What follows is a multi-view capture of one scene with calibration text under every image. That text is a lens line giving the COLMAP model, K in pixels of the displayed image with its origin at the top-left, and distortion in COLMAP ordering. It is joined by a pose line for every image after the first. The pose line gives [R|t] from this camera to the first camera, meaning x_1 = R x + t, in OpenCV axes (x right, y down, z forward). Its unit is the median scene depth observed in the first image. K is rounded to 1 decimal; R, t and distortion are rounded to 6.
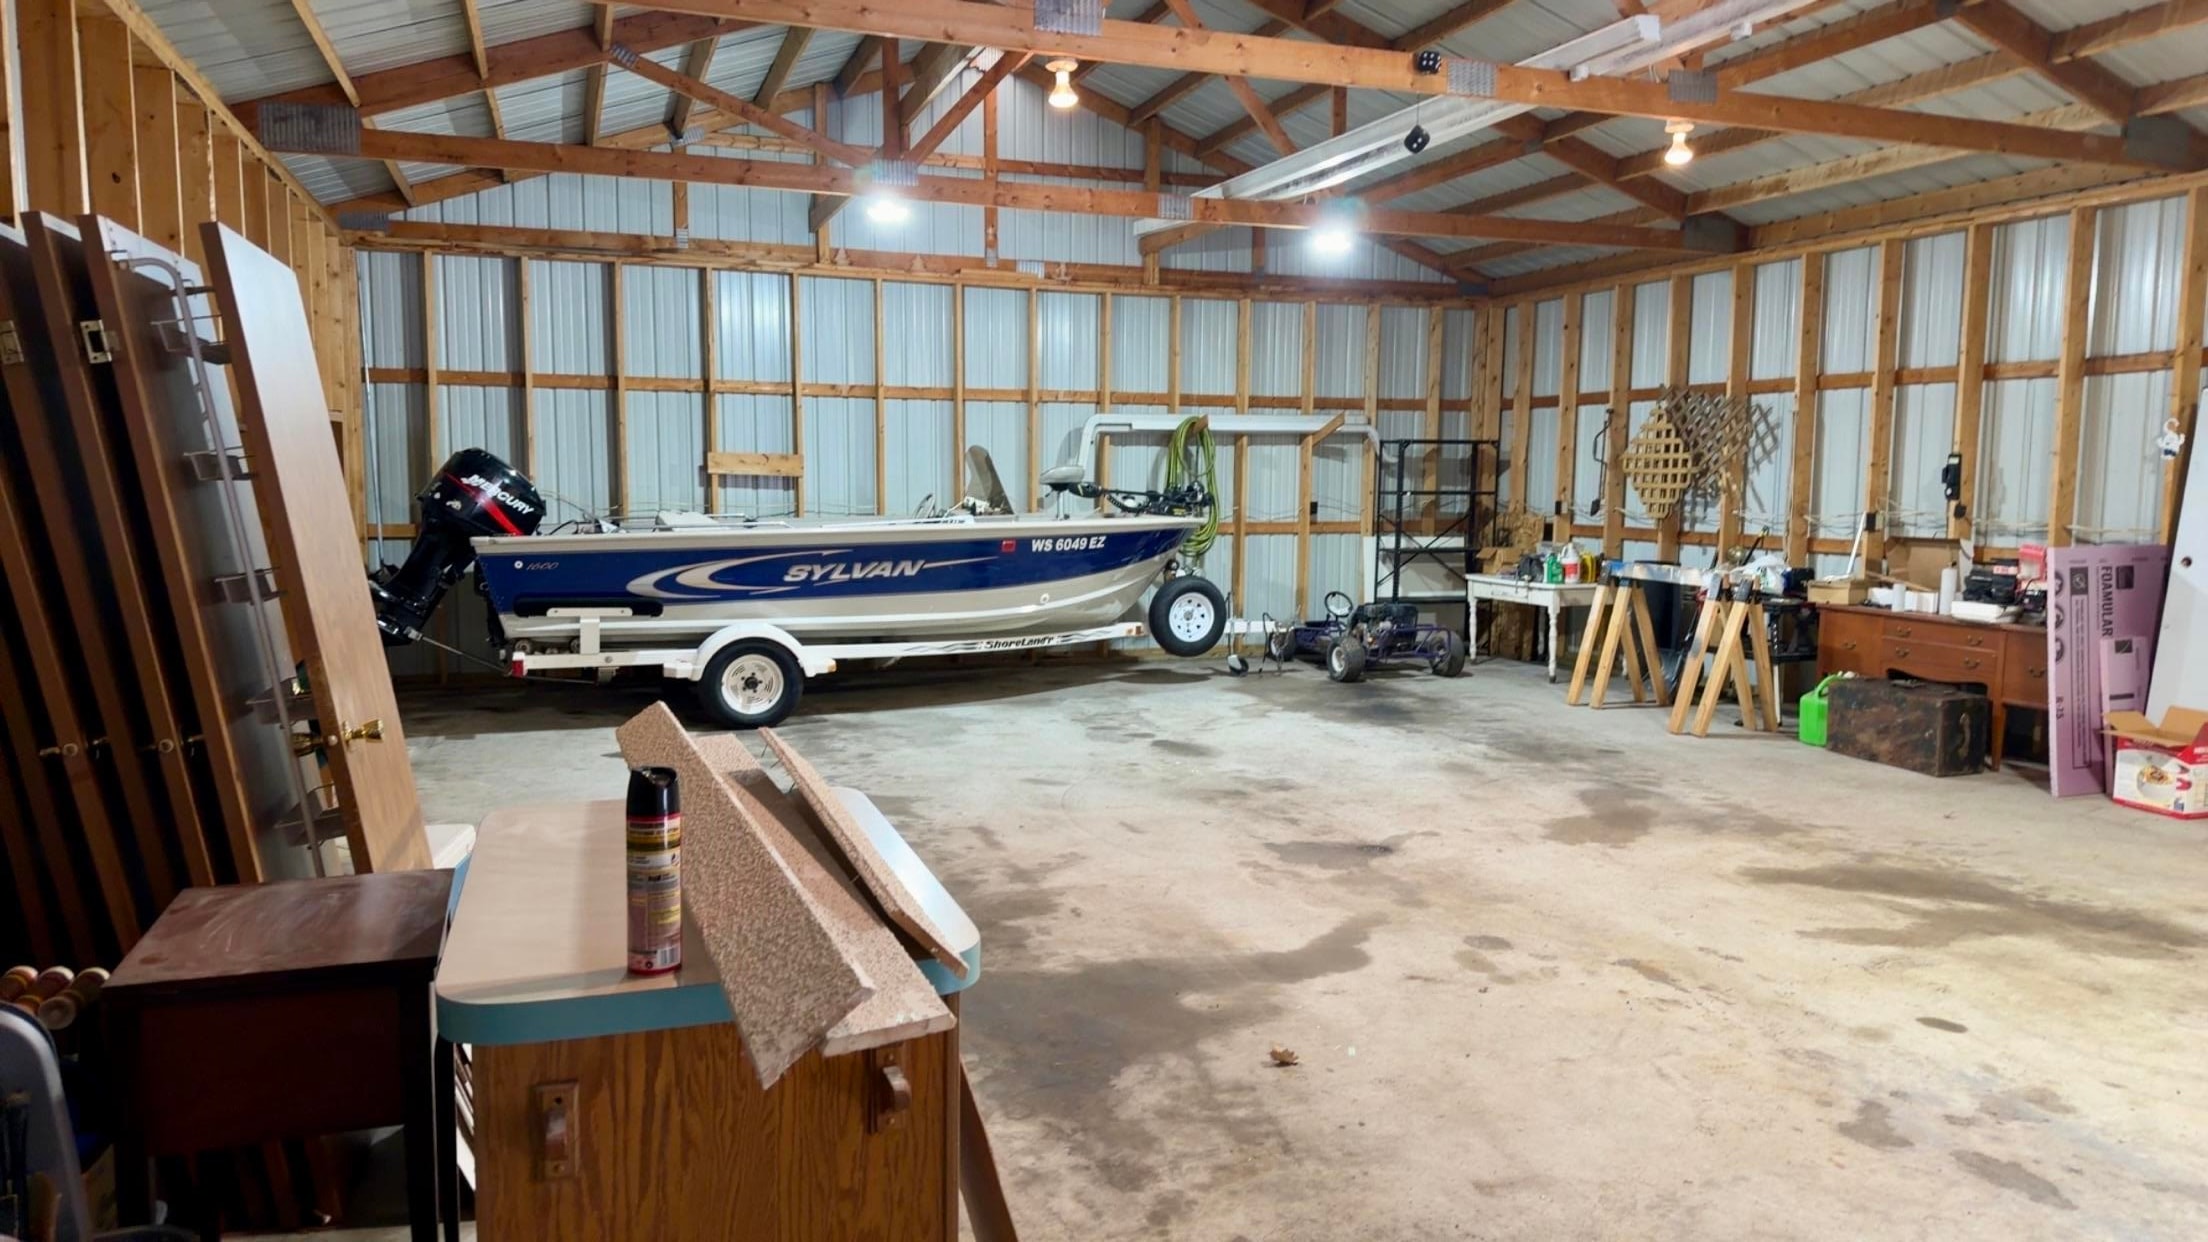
lens RADIAL K [[1474.4, 0, 1104.0], [0, 1474.4, 621.0], [0, 0, 1]] dist [0.052025, -0.070947]
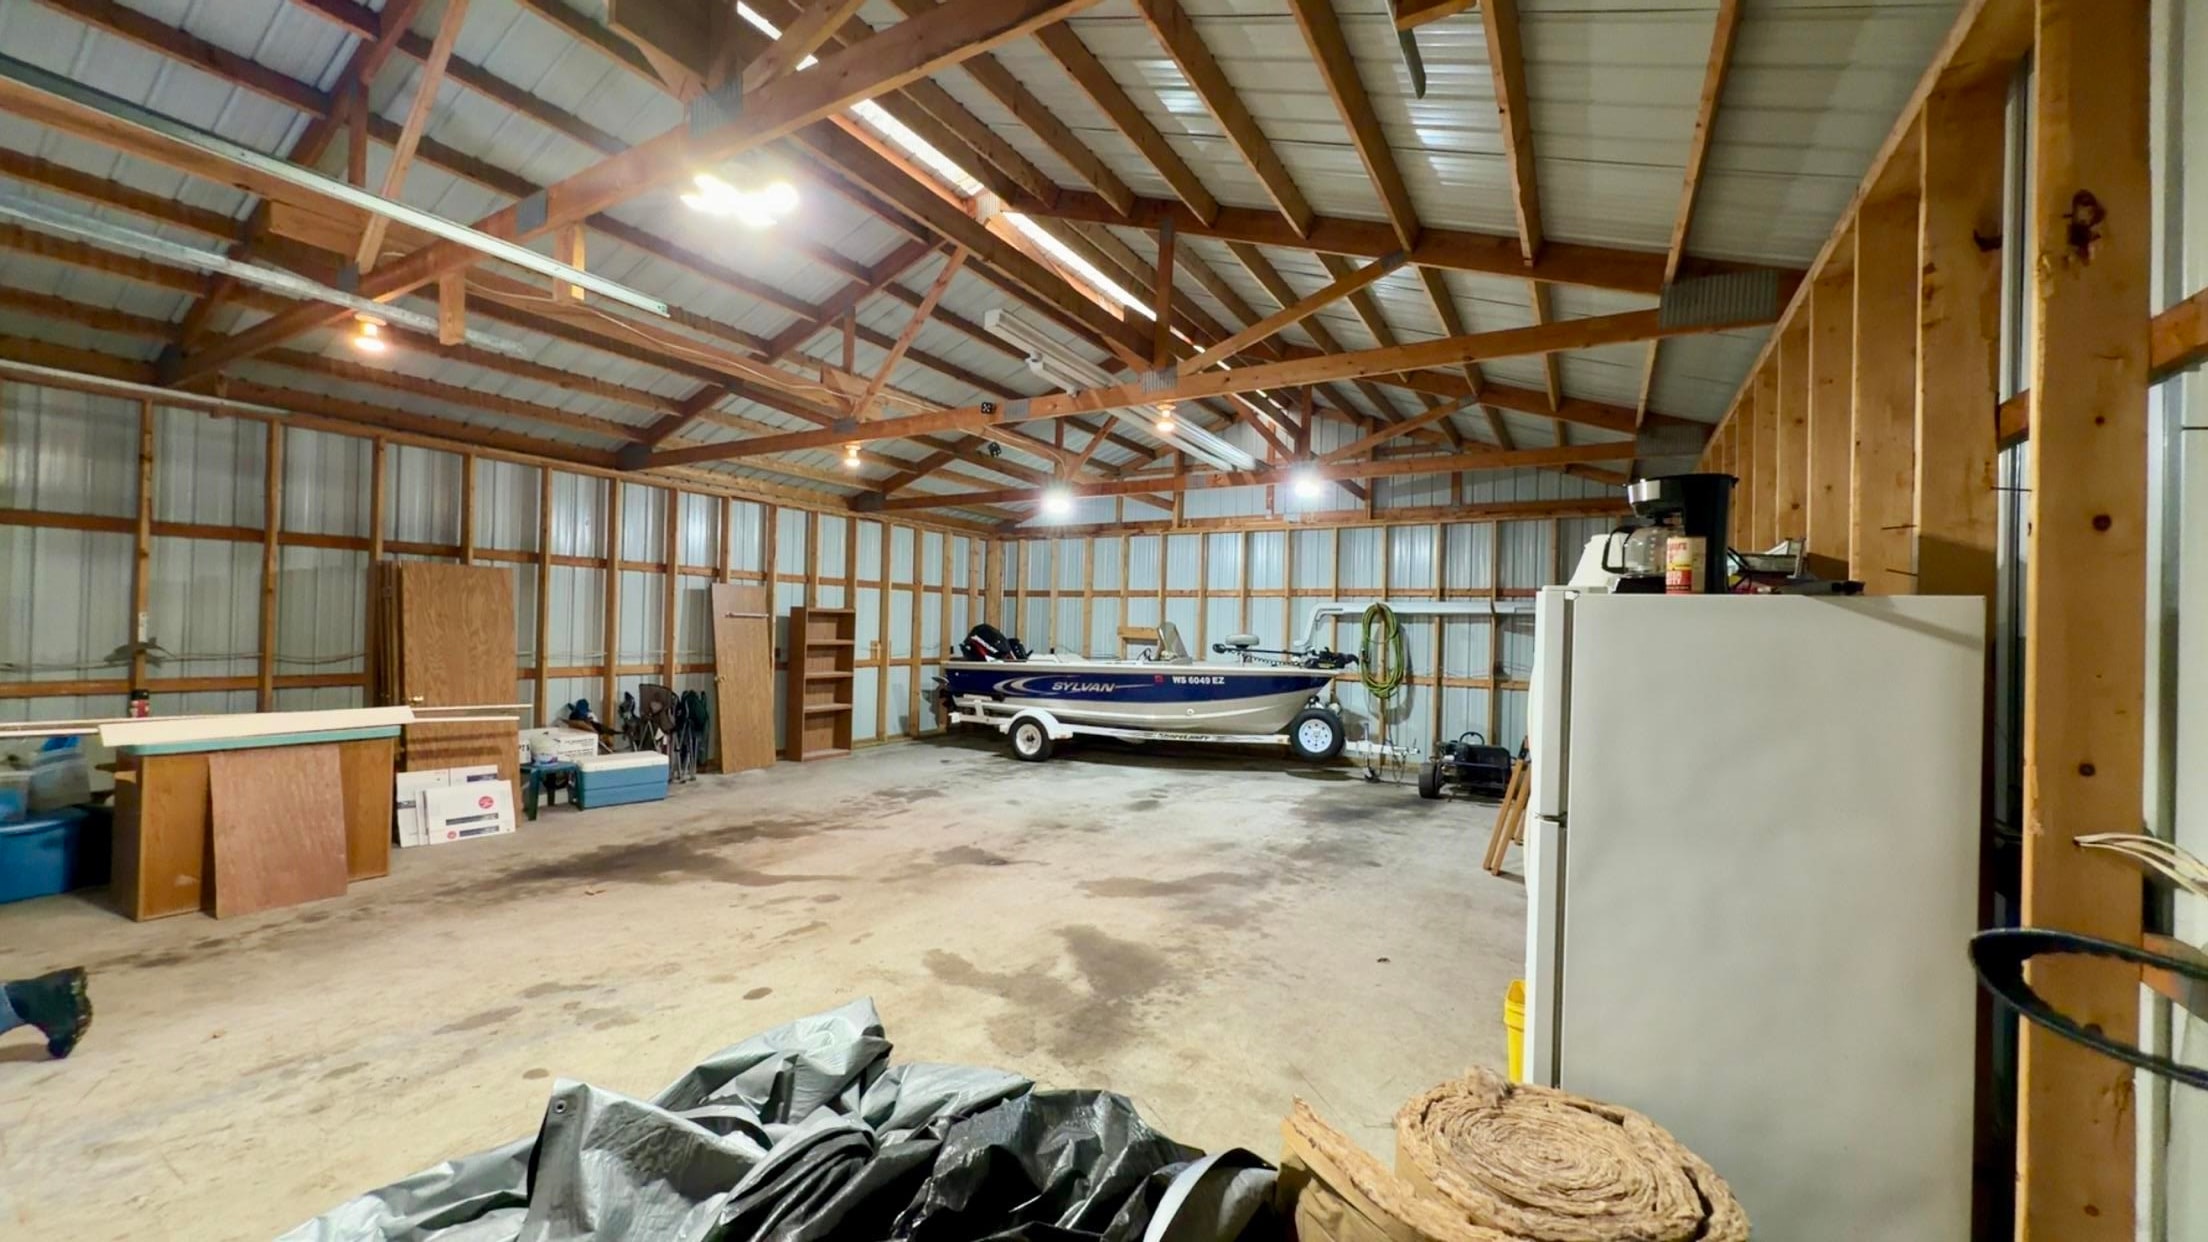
lens RADIAL K [[842.5, 0, 1104.0], [0, 842.5, 621.0], [0, 0, 1]] dist [0.000905, 0.000133]
pose [[0.640432, 0.001169, -0.768014, 1.142642], [-0.095817, 0.992308, -0.078390, -0.059500], [0.762015, 0.123792, 0.635617, 0.526167]]
